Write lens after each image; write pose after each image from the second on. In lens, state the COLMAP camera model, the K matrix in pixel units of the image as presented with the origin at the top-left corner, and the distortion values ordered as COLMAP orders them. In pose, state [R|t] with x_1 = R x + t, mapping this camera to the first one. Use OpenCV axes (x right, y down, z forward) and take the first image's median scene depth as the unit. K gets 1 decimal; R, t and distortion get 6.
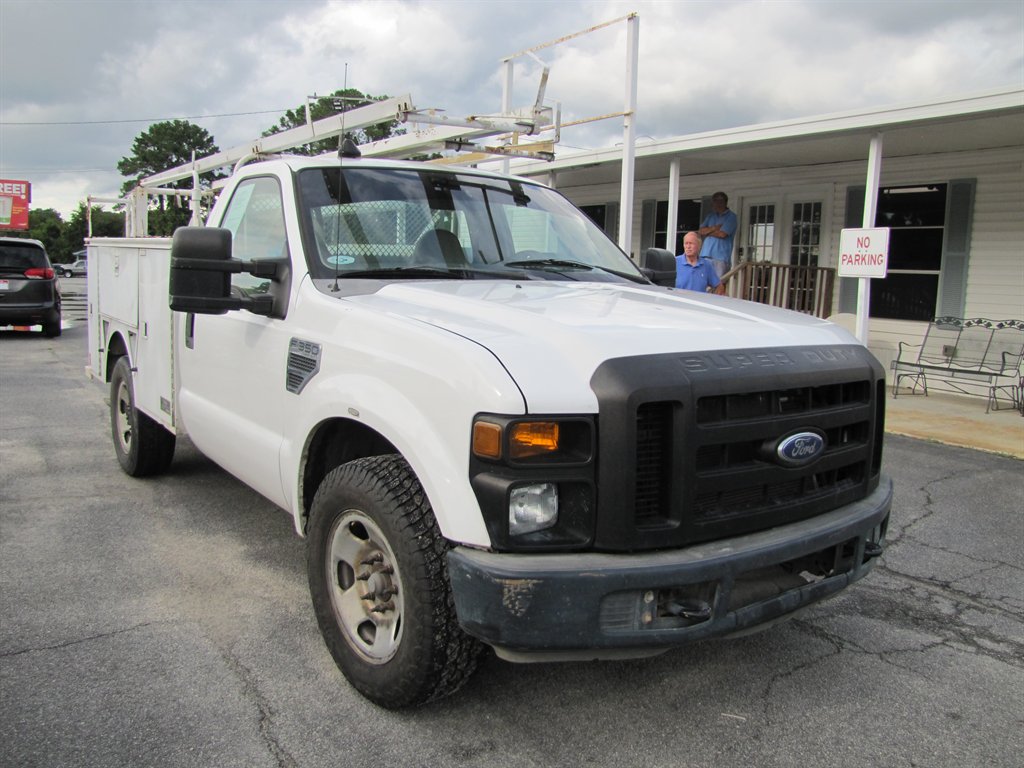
lens RADIAL K [[862.6, 0, 499.8], [0, 862.6, 376.1], [0, 0, 1]] dist [-0.179864, 0.159961]
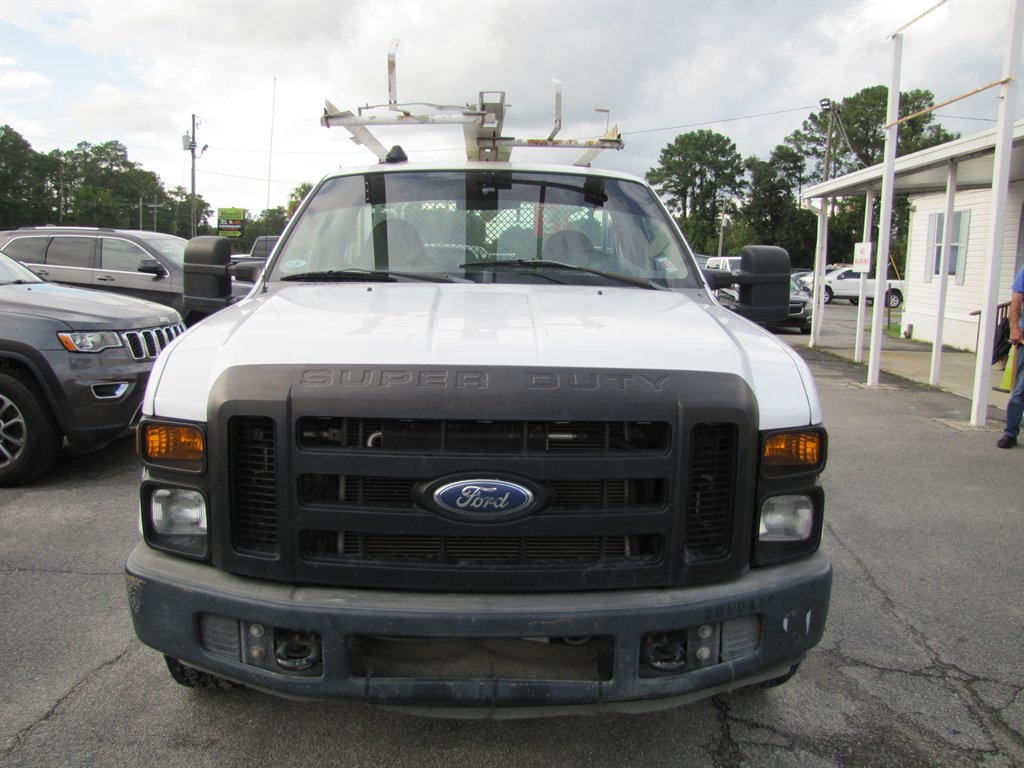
lens RADIAL K [[862.6, 0, 499.8], [0, 862.6, 376.1], [0, 0, 1]] dist [-0.179864, 0.159961]
pose [[0.821471, 0.061944, -0.566876, 0.657677], [-0.066152, 0.997723, 0.013162, -0.030119], [0.566400, 0.026688, 0.823698, 0.297325]]
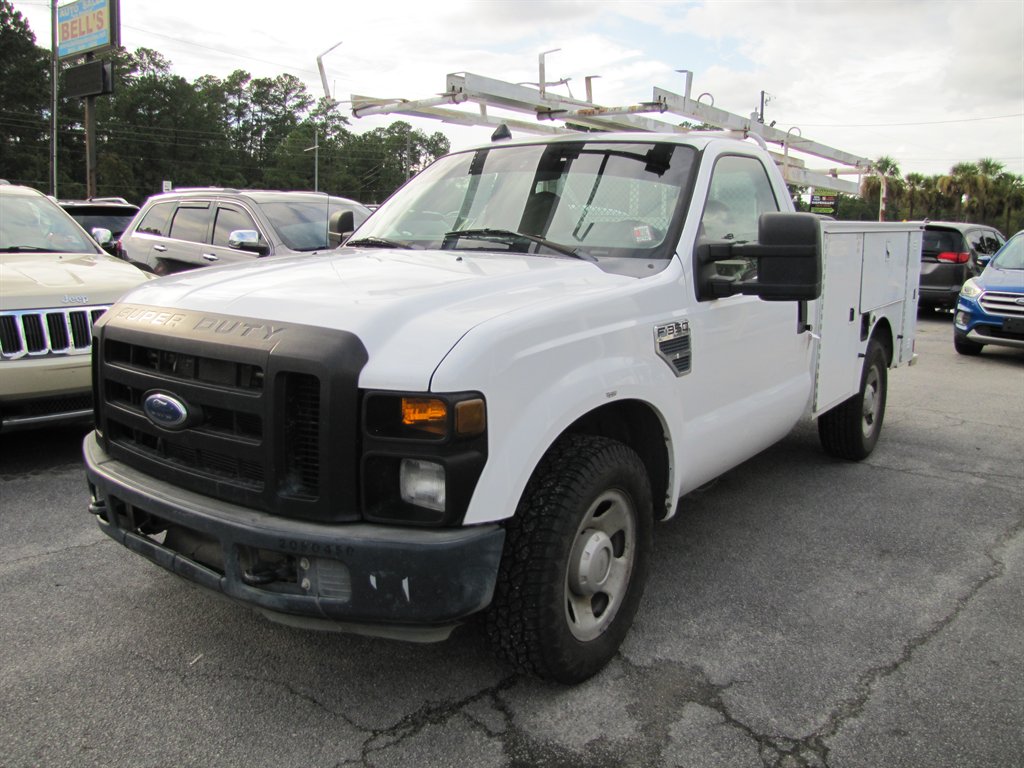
lens RADIAL K [[862.6, 0, 499.8], [0, 862.6, 376.1], [0, 0, 1]] dist [-0.179864, 0.159961]
pose [[0.286404, 0.139969, -0.947830, 1.158506], [-0.126939, 0.986094, 0.107262, -0.093036], [0.949663, 0.089596, 0.300189, 0.876532]]
